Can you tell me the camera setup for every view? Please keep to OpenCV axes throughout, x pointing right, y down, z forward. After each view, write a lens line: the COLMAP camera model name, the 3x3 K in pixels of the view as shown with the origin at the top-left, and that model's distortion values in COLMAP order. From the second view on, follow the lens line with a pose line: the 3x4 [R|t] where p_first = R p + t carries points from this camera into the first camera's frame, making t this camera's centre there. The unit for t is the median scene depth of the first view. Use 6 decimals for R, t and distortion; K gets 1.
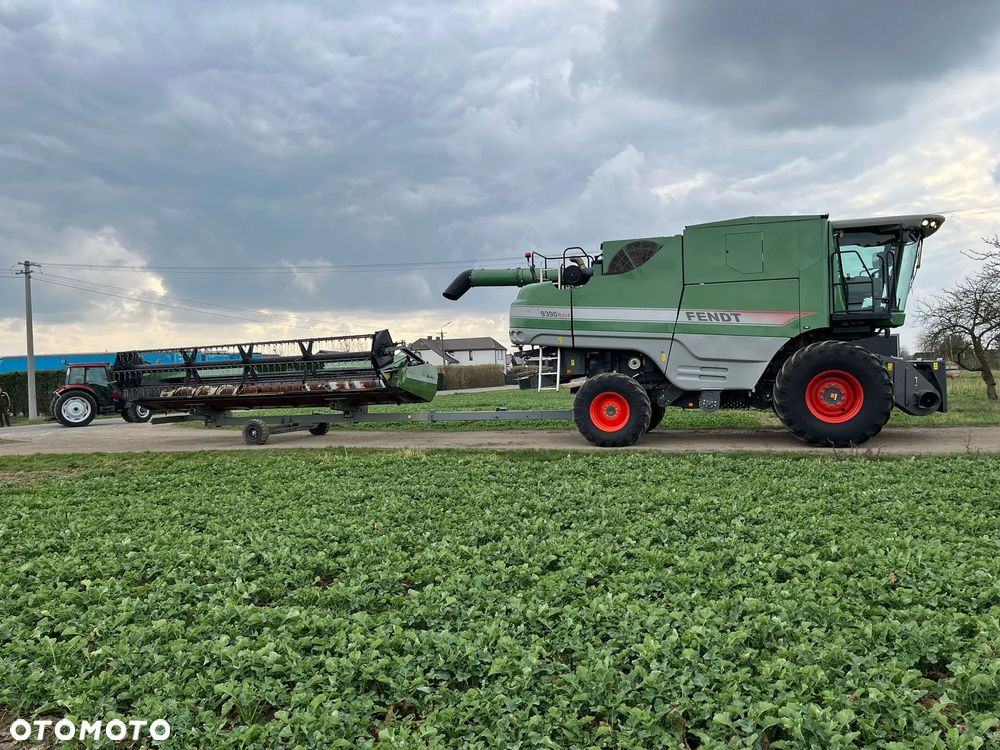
lens RADIAL K [[757.9, 0, 499.5], [0, 757.9, 375.0], [0, 0, 1]] dist [0.060086, -0.082962]
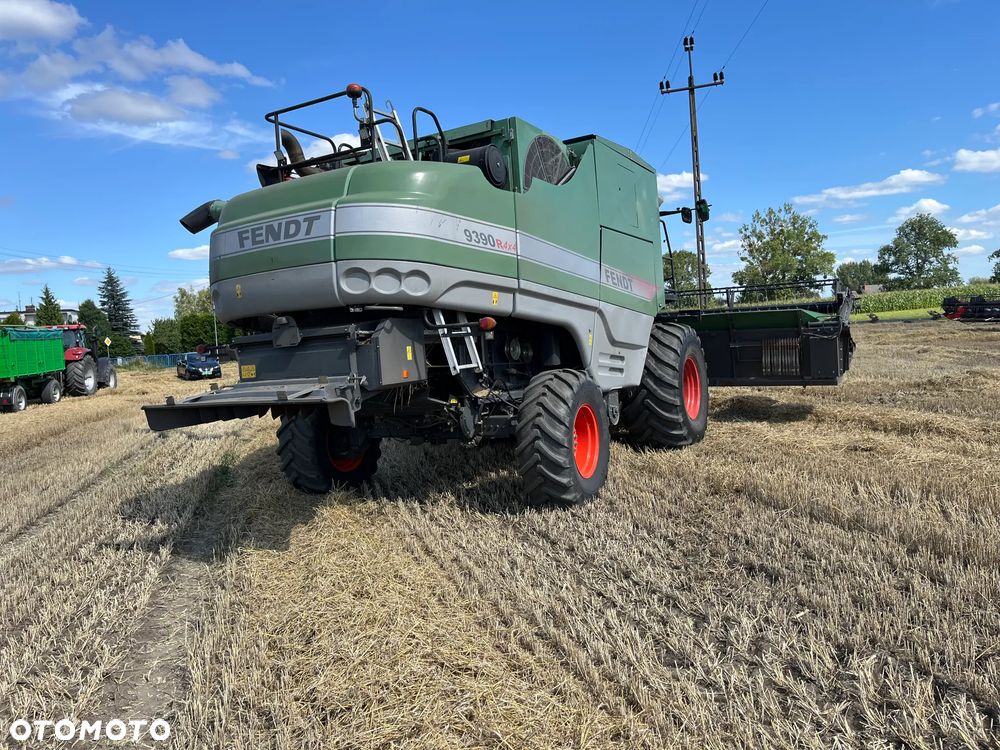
lens RADIAL K [[757.9, 0, 495.3], [0, 757.9, 365.2], [0, 0, 1]] dist [0.060086, -0.082962]
pose [[0.205998, 0.008228, 0.978518, -0.319193], [0.073471, 0.997012, -0.023851, 0.004992], [-0.975790, 0.076806, 0.204778, 0.779267]]
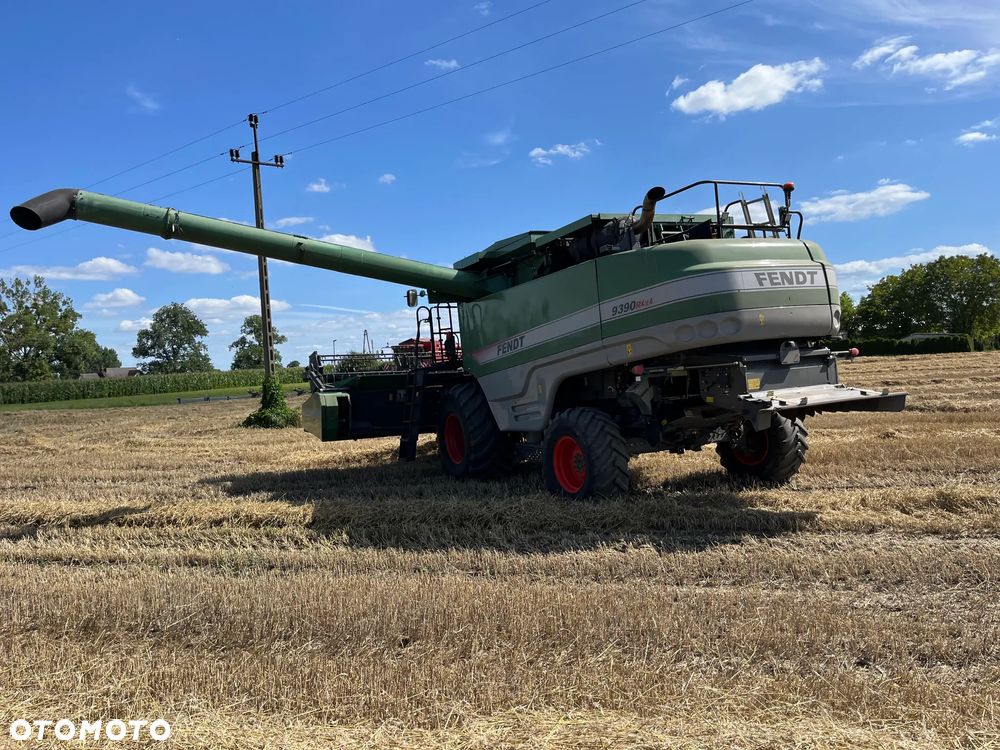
lens RADIAL K [[757.9, 0, 503.9], [0, 757.9, 383.8], [0, 0, 1]] dist [0.060086, -0.082962]
pose [[-0.691185, 0.087566, 0.717353, -0.200955], [0.115238, 0.993285, -0.010215, -0.024284], [-0.713431, 0.075606, -0.696635, 1.446902]]
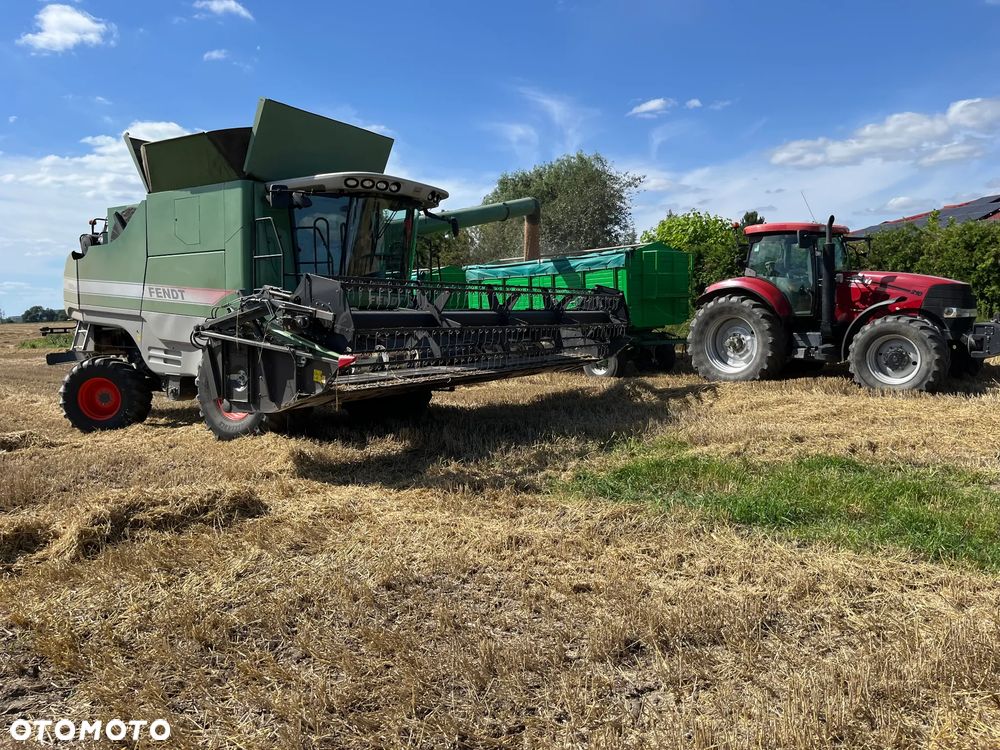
lens RADIAL K [[757.9, 0, 503.0], [0, 757.9, 369.7], [0, 0, 1]] dist [0.060086, -0.082962]
pose [[0.964535, 0.038336, -0.261158, 0.714161], [-0.024806, 0.998183, 0.054913, -0.036814], [0.262788, -0.046487, 0.963733, 0.193812]]
